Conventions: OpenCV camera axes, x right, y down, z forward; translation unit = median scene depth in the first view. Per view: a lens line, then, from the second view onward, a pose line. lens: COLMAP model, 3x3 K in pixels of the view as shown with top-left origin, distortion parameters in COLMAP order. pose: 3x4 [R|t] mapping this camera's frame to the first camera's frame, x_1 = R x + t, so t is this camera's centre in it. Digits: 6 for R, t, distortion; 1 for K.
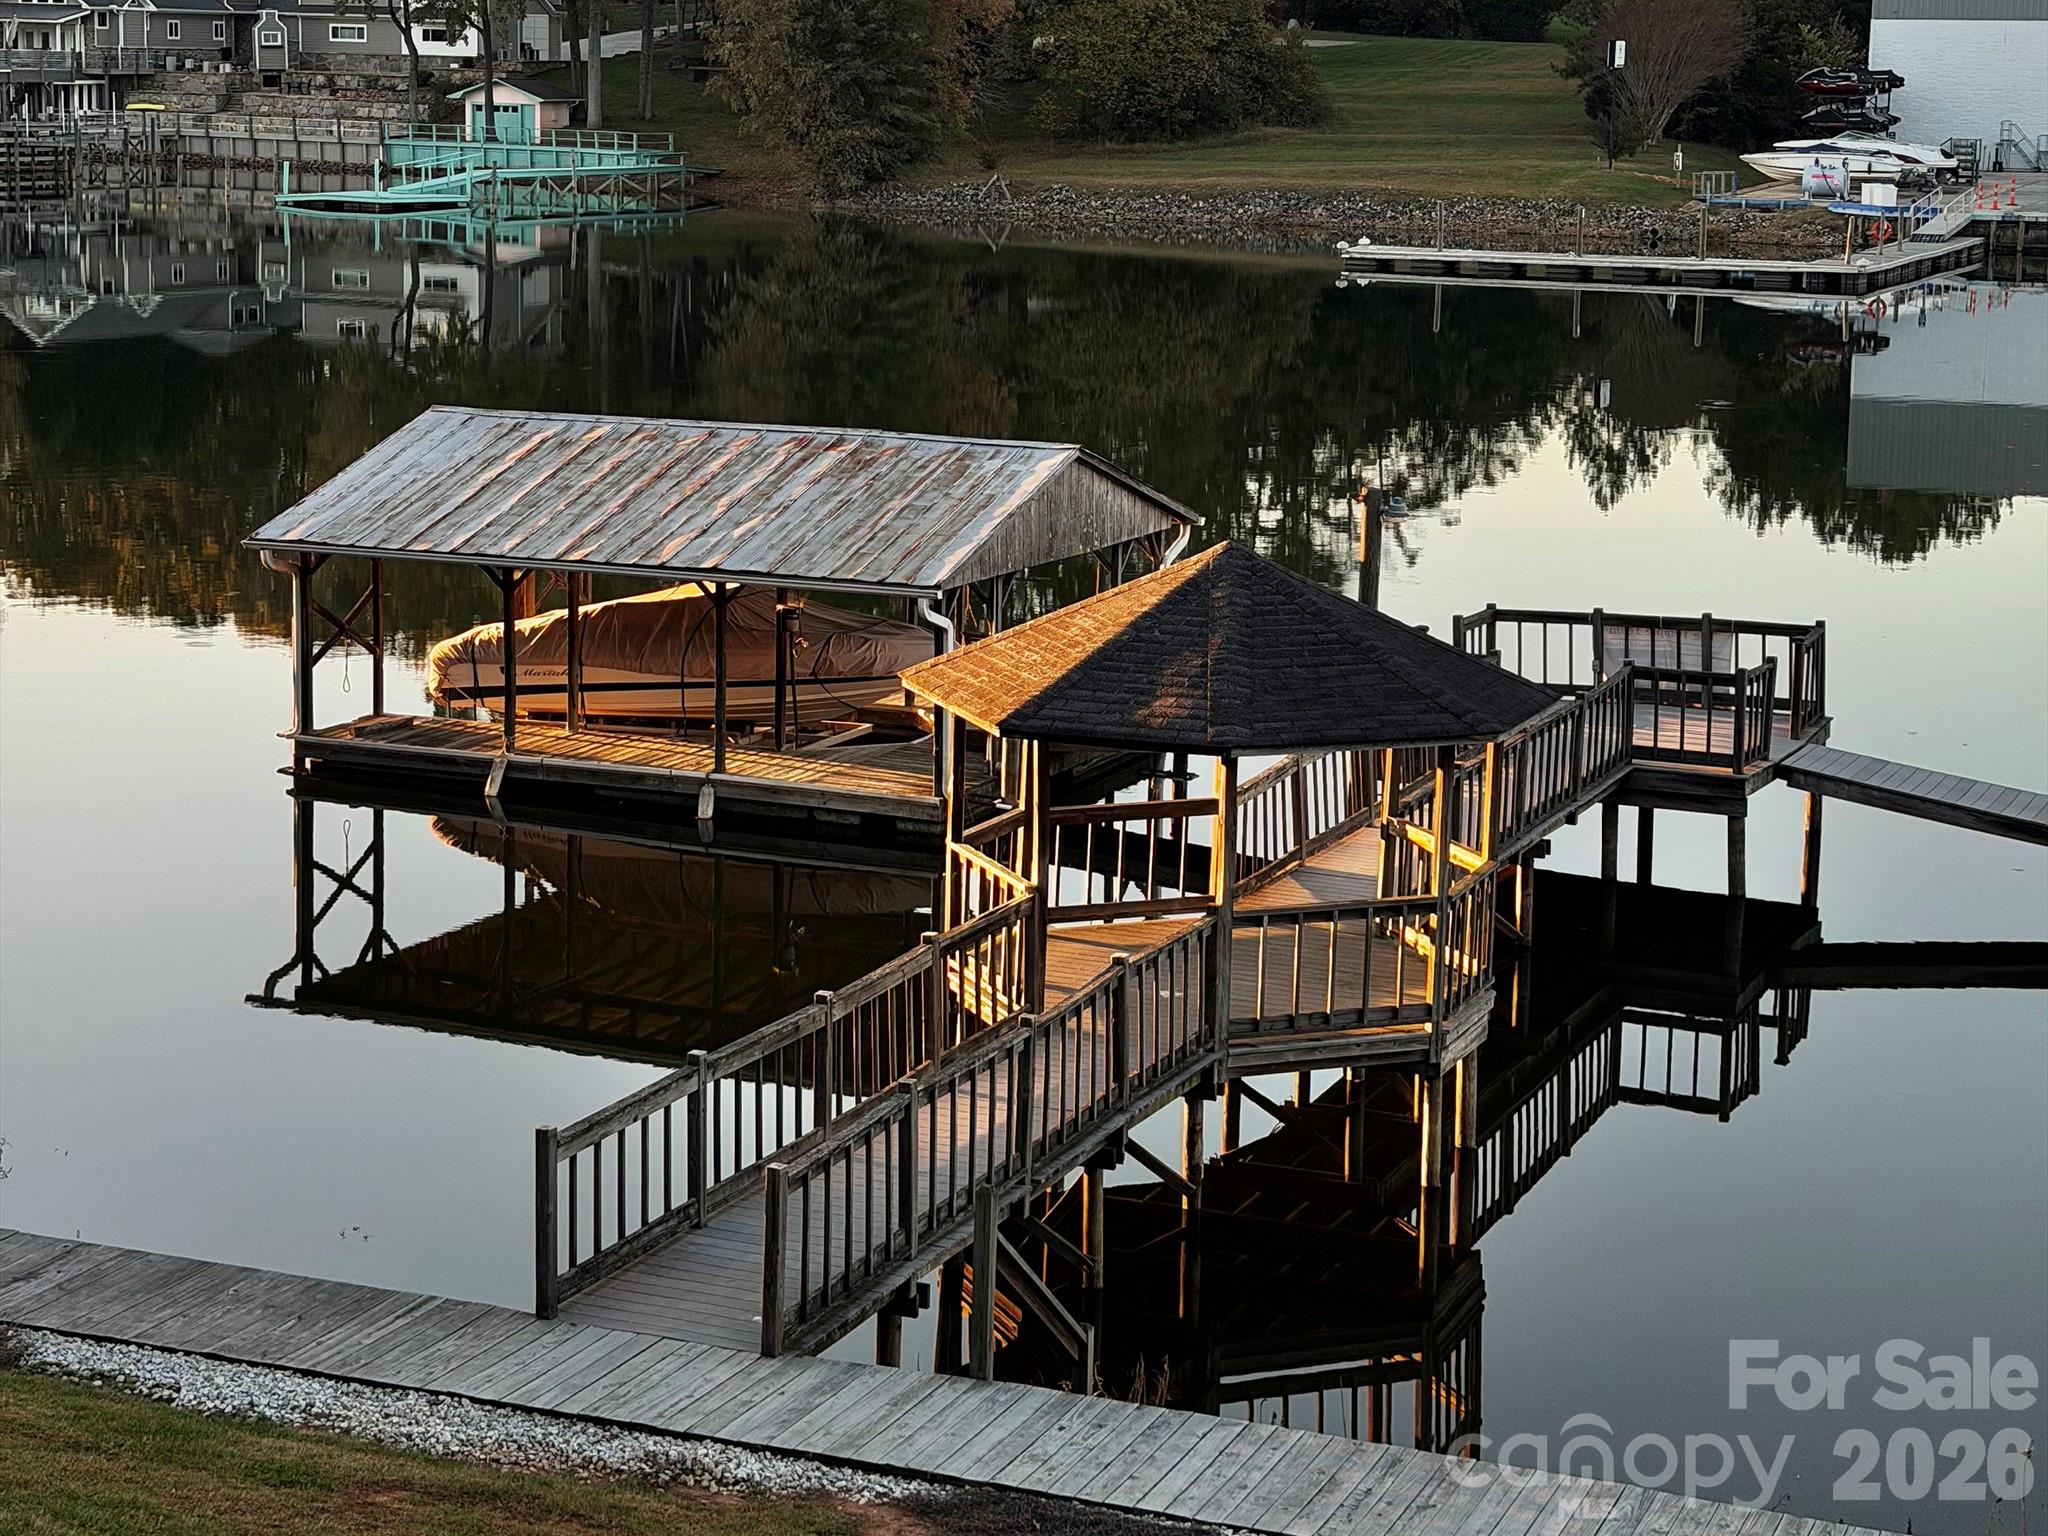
lens RADIAL K [[3572.1, 0, 1024.6], [0, 3572.1, 764.5], [0, 0, 1]] dist [0.131952, 0.000000]
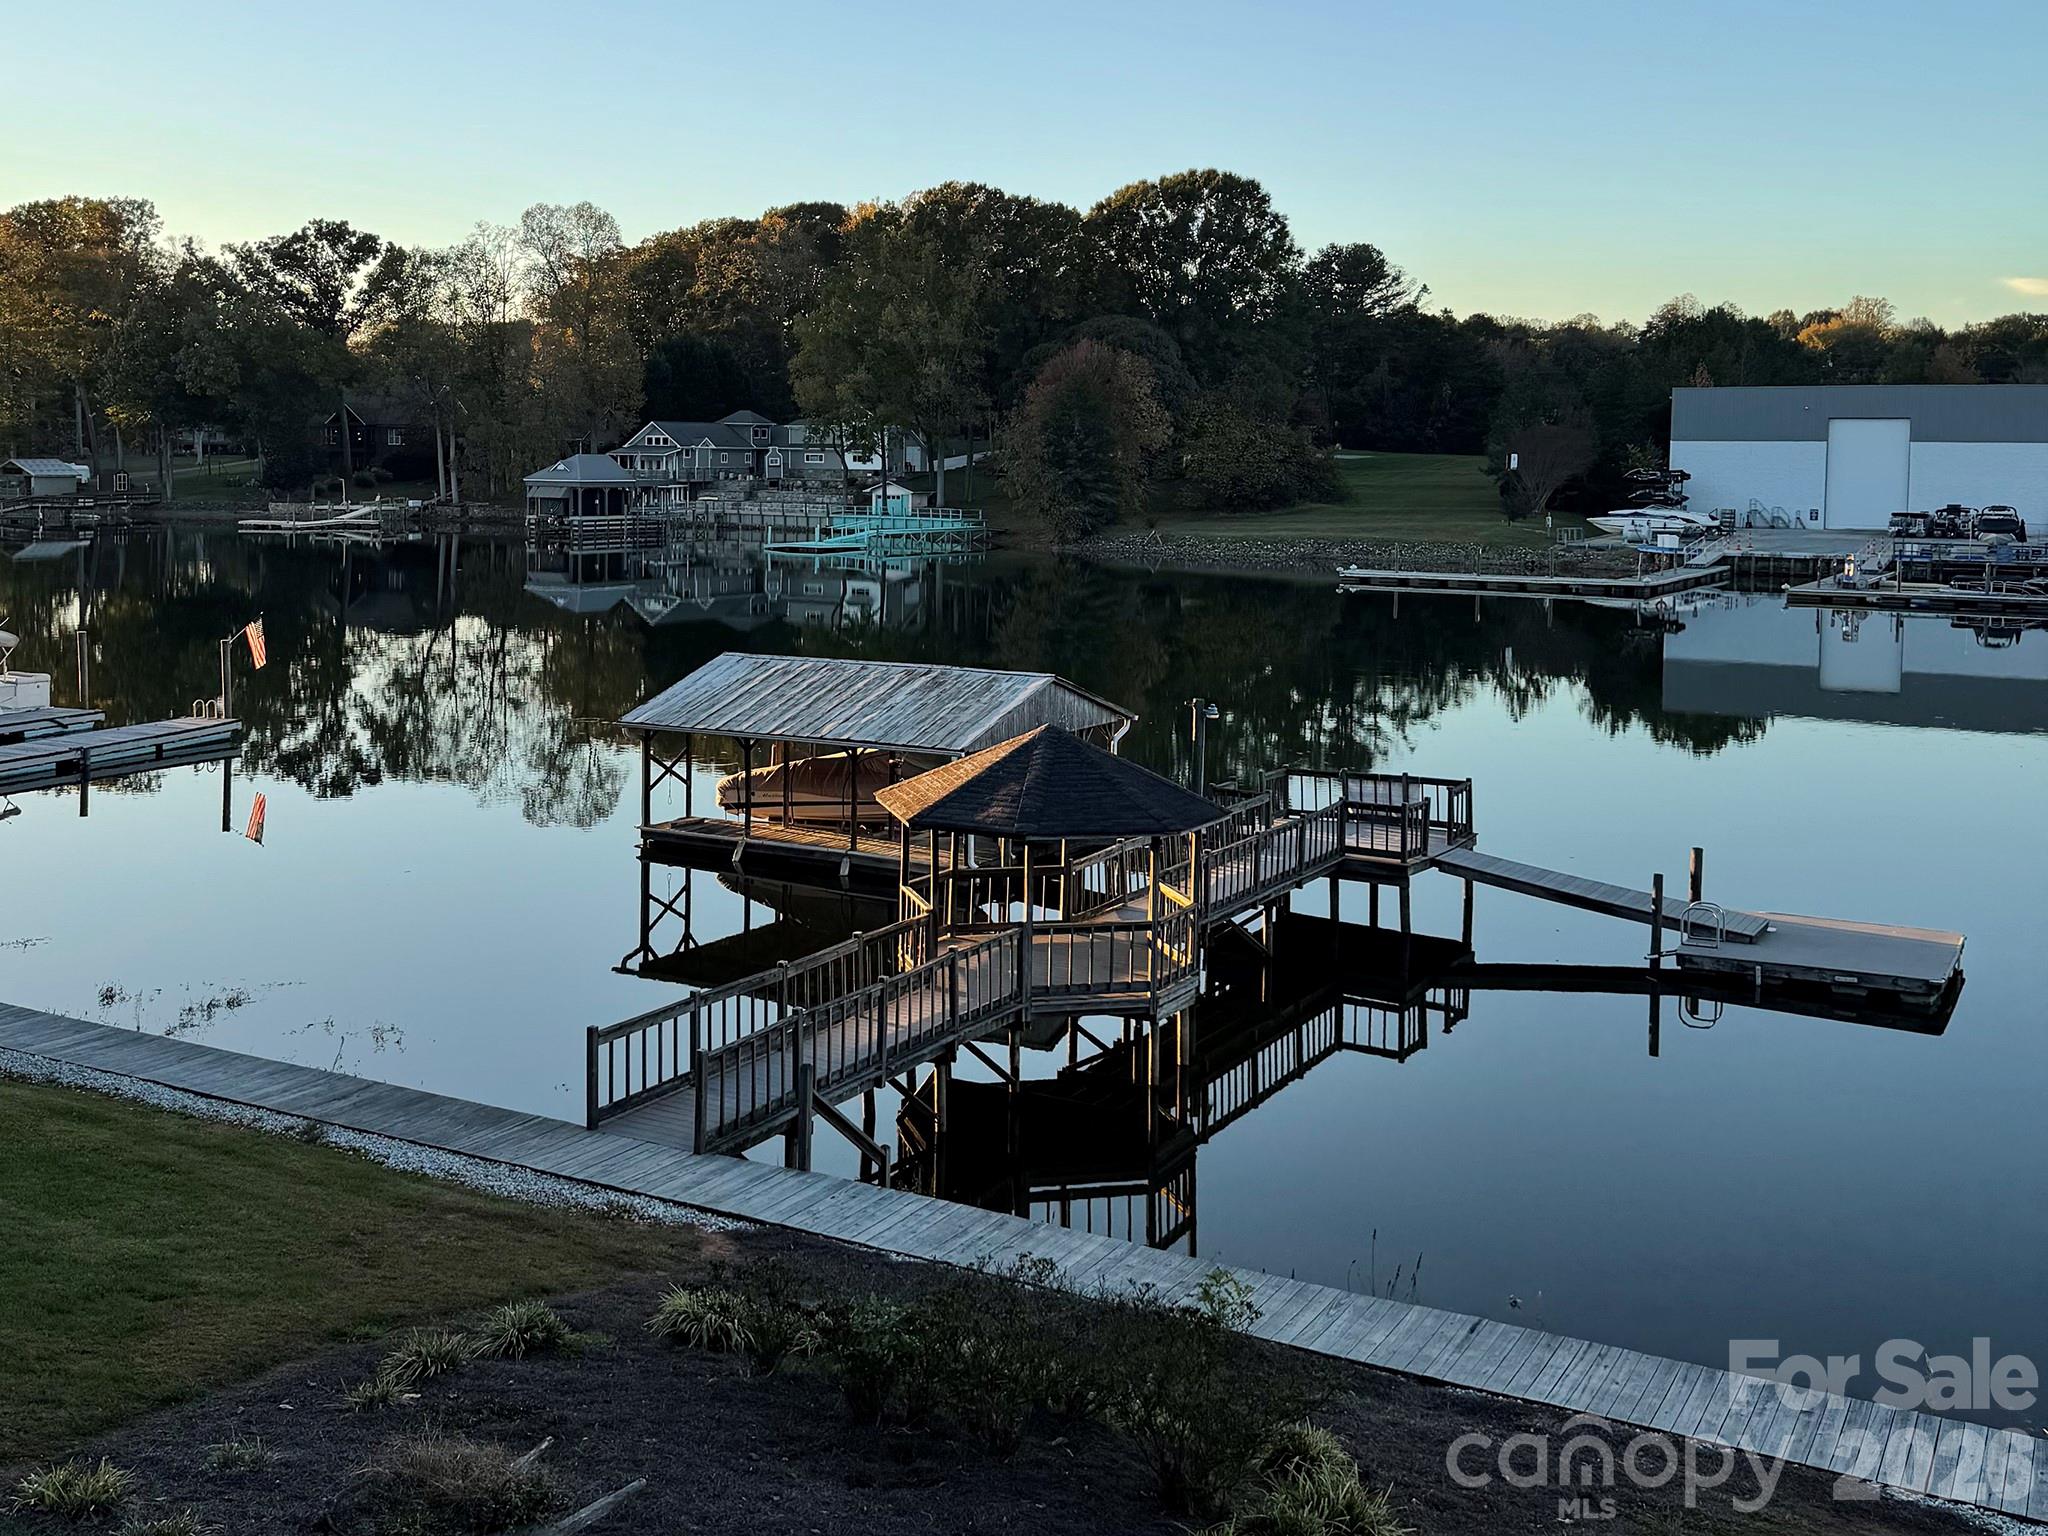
lens RADIAL K [[2051.9, 0, 1011.5], [0, 2051.9, 702.8], [0, 0, 1]] dist [0.115923, 0.000000]
pose [[0.987894, 0.009703, -0.154828, 0.151990], [-0.022240, 0.996591, -0.079450, 0.008236], [0.153529, 0.081931, 0.984742, -0.029591]]
